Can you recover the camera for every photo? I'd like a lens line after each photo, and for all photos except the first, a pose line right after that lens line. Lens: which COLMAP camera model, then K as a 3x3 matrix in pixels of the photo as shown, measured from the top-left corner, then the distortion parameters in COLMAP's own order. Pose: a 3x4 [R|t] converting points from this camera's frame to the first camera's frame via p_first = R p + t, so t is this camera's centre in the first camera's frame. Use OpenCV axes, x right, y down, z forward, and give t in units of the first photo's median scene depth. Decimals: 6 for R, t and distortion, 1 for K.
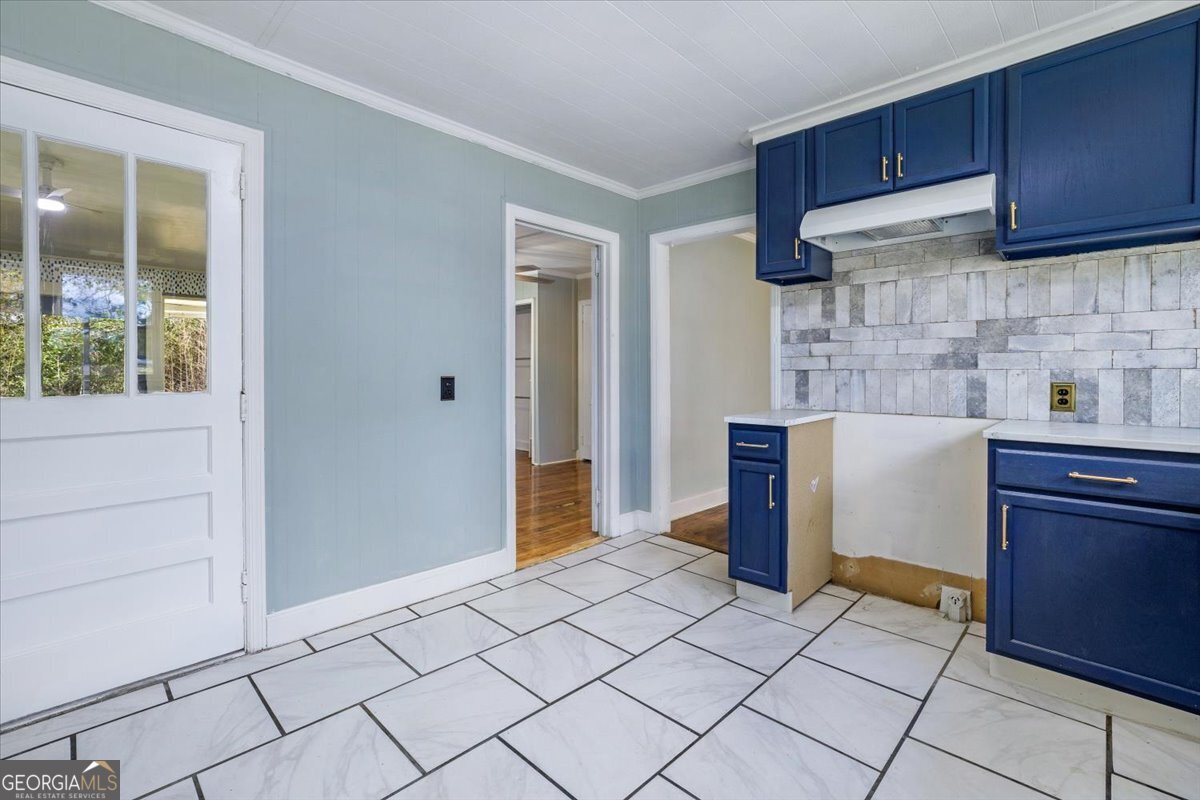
lens RADIAL K [[535.3, 0, 602.9], [0, 535.3, 381.7], [0, 0, 1]] dist [-0.000760, 0.000051]
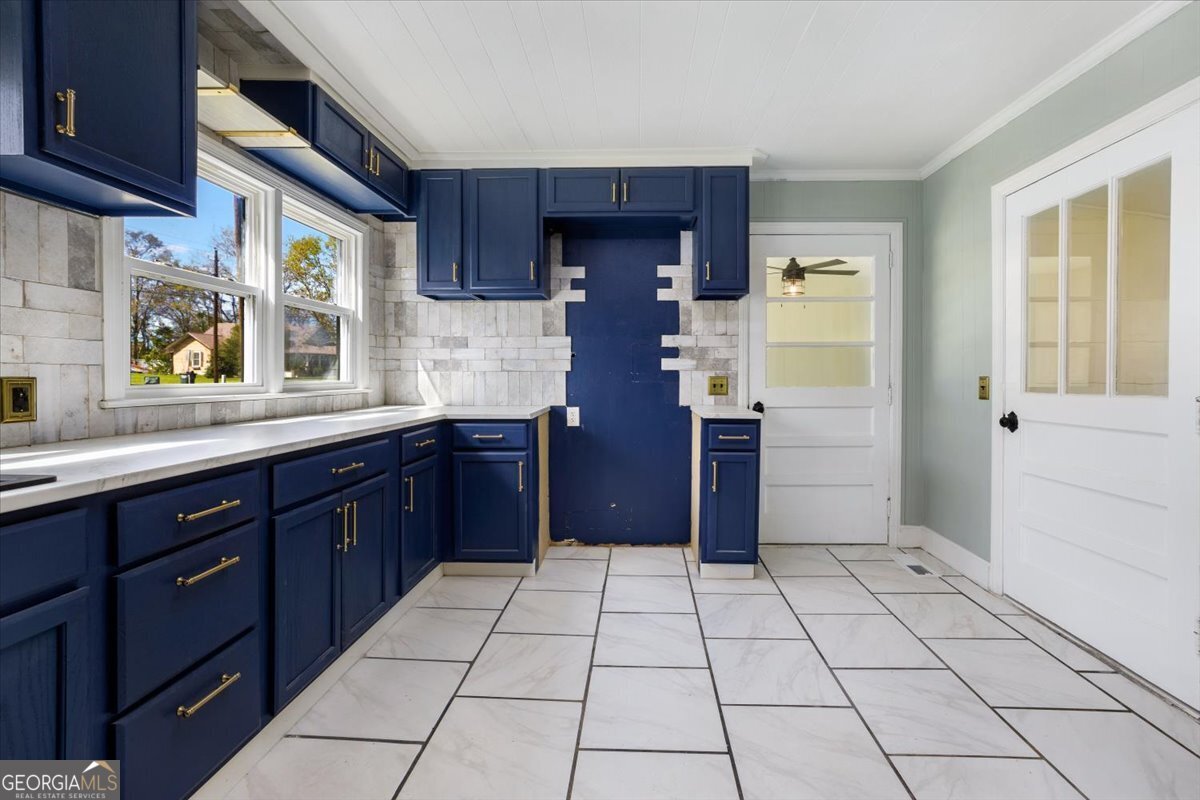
lens RADIAL K [[535.3, 0, 602.9], [0, 535.3, 381.7], [0, 0, 1]] dist [-0.000760, 0.000051]
pose [[-0.768207, 0.002065, -0.640198, 0.440465], [-0.016046, 0.999619, 0.022479, -0.007915], [0.640001, 0.027541, -0.767881, 0.819173]]
